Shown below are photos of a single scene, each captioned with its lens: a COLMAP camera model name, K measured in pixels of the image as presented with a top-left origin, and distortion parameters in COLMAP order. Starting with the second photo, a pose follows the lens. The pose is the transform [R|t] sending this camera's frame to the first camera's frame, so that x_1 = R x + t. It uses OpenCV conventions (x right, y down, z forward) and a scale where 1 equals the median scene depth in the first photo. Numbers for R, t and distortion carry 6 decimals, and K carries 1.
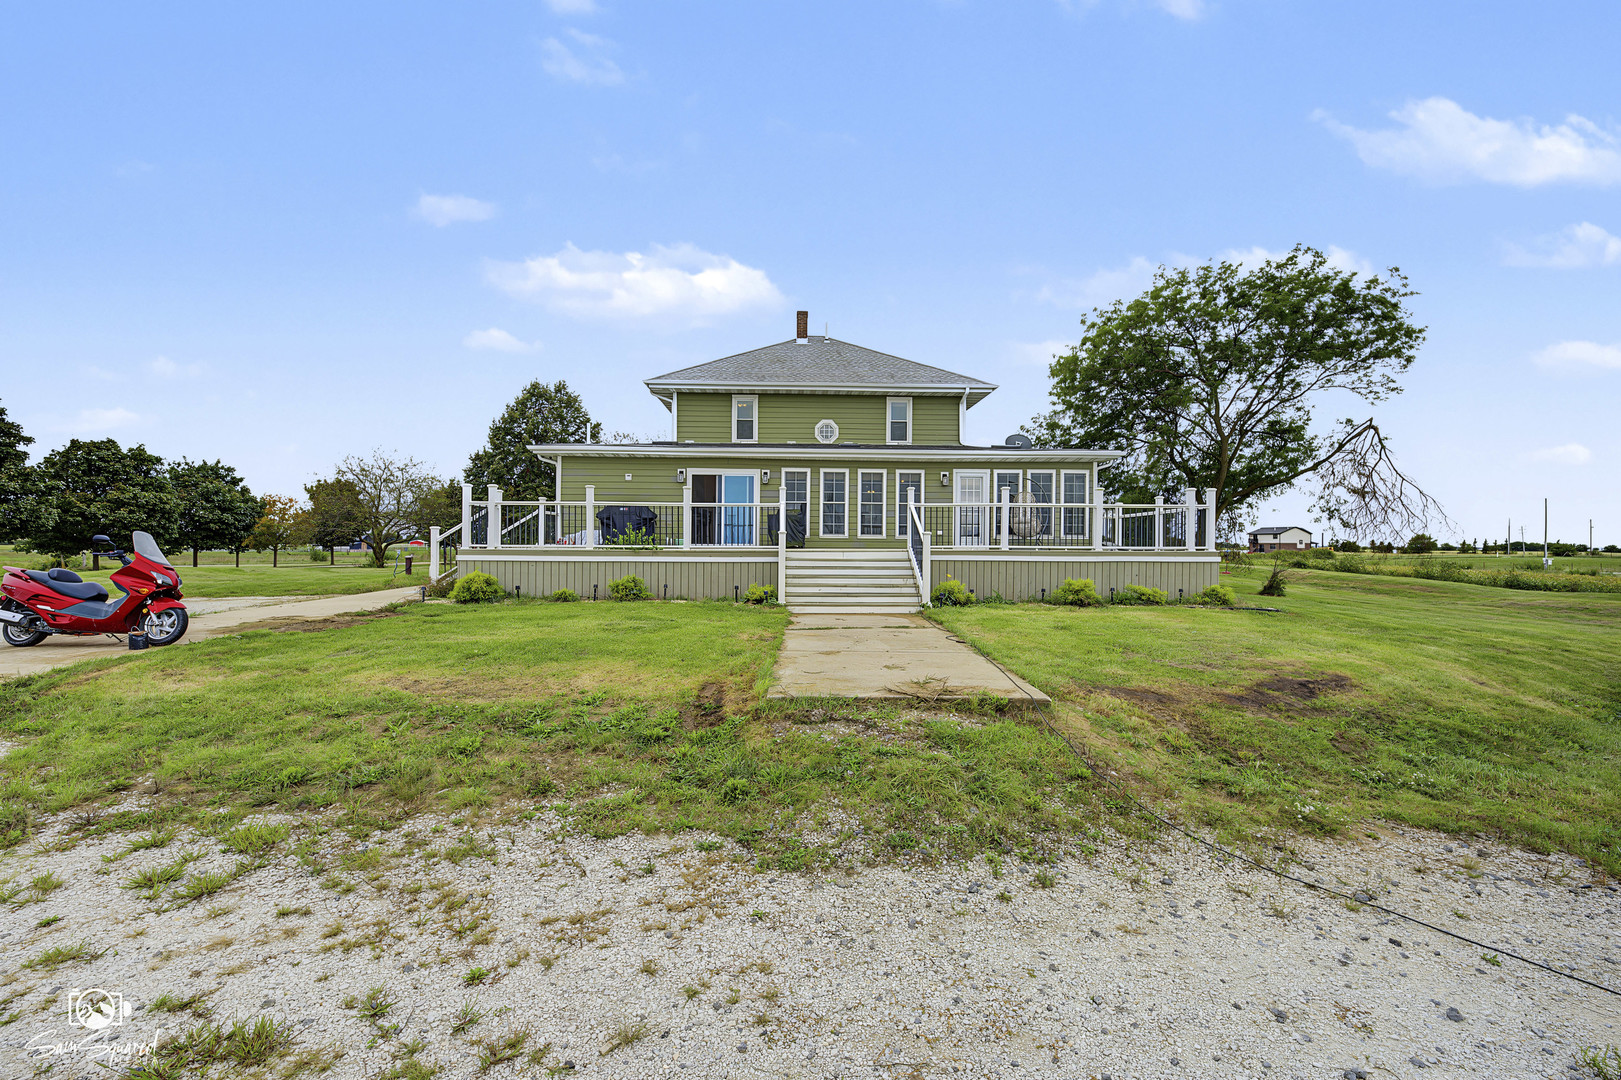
lens RADIAL K [[659.9, 0, 810.5], [0, 659.9, 540.0], [0, 0, 1]] dist [-0.014882, -0.000276]
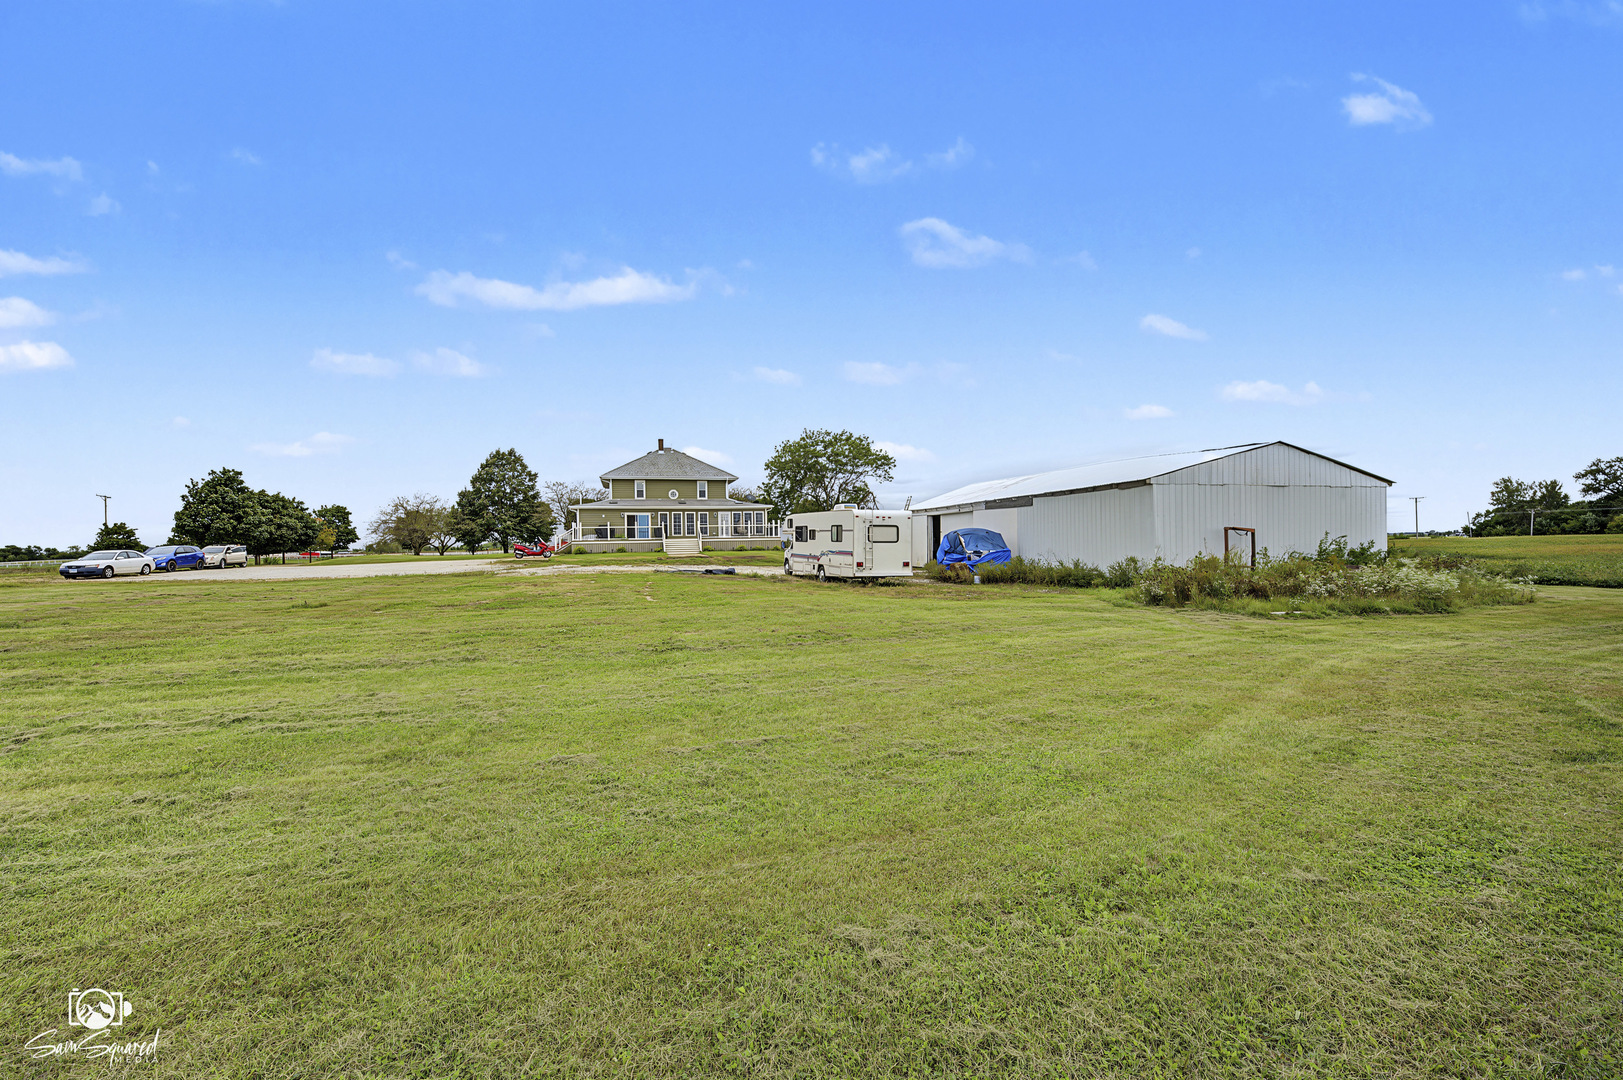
lens RADIAL K [[645.2, 0, 801.2], [0, 645.2, 546.0], [0, 0, 1]] dist [-0.003318, -0.000438]
pose [[0.973942, -0.022909, 0.225639, -0.061389], [0.021499, 0.999731, 0.008705, 0.022896], [-0.225778, -0.003627, 0.974172, -1.544171]]
